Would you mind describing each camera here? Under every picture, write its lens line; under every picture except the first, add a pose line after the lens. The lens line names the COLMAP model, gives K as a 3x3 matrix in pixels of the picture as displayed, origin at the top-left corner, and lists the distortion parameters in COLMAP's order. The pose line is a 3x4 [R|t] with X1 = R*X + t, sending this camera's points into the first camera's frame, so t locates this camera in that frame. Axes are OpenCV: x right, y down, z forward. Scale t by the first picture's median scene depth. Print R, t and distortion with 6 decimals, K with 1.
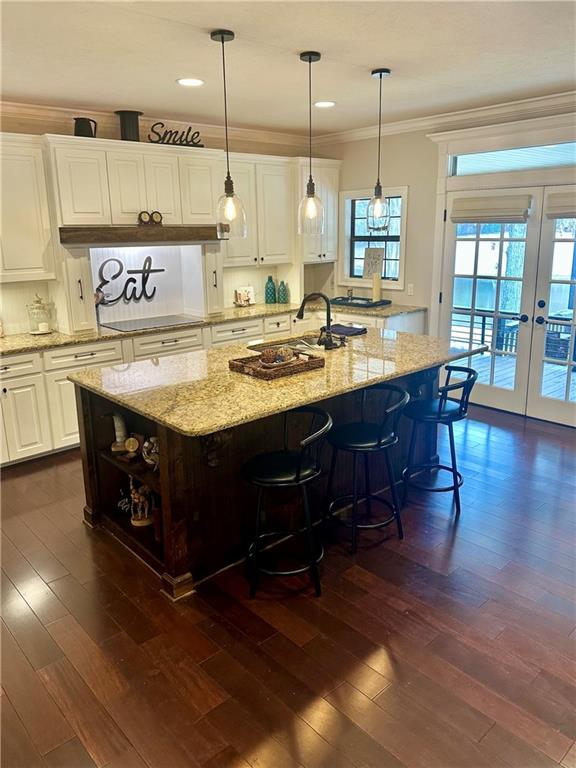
lens RADIAL K [[568.9, 0, 288.9], [0, 568.9, 379.0], [0, 0, 1]] dist [0.007356, -0.005790]
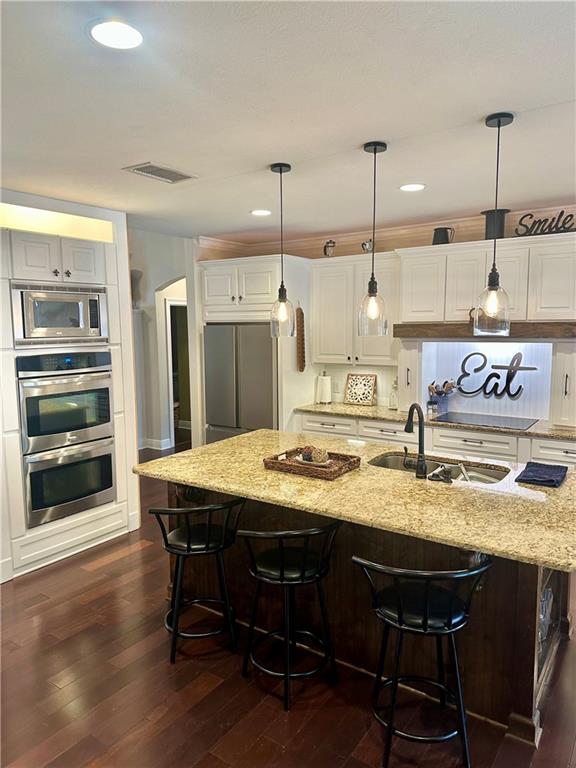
lens RADIAL K [[540.4, 0, 290.3], [0, 540.4, 384.7], [0, 0, 1]] dist [0.037202, -0.033616]
pose [[0.239062, 0.118729, -0.963718, 0.568481], [-0.243371, 0.968143, 0.058903, -0.134756], [0.940010, 0.220460, 0.260342, 0.455769]]
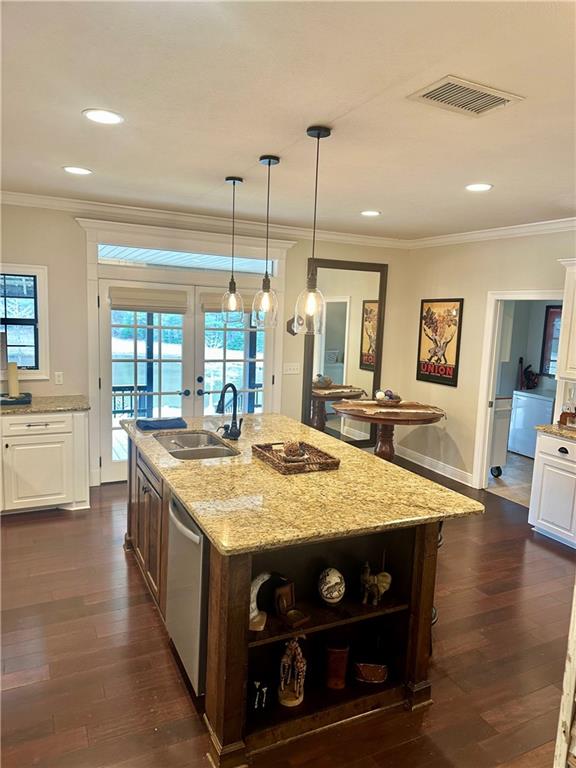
lens RADIAL K [[540.4, 0, 290.1], [0, 540.4, 387.1], [0, 0, 1]] dist [0.037202, -0.033616]
pose [[0.254406, -0.100327, 0.961879, -0.600148], [0.202240, 0.978133, 0.048532, -0.126857], [-0.945715, 0.182183, 0.269133, 0.483919]]
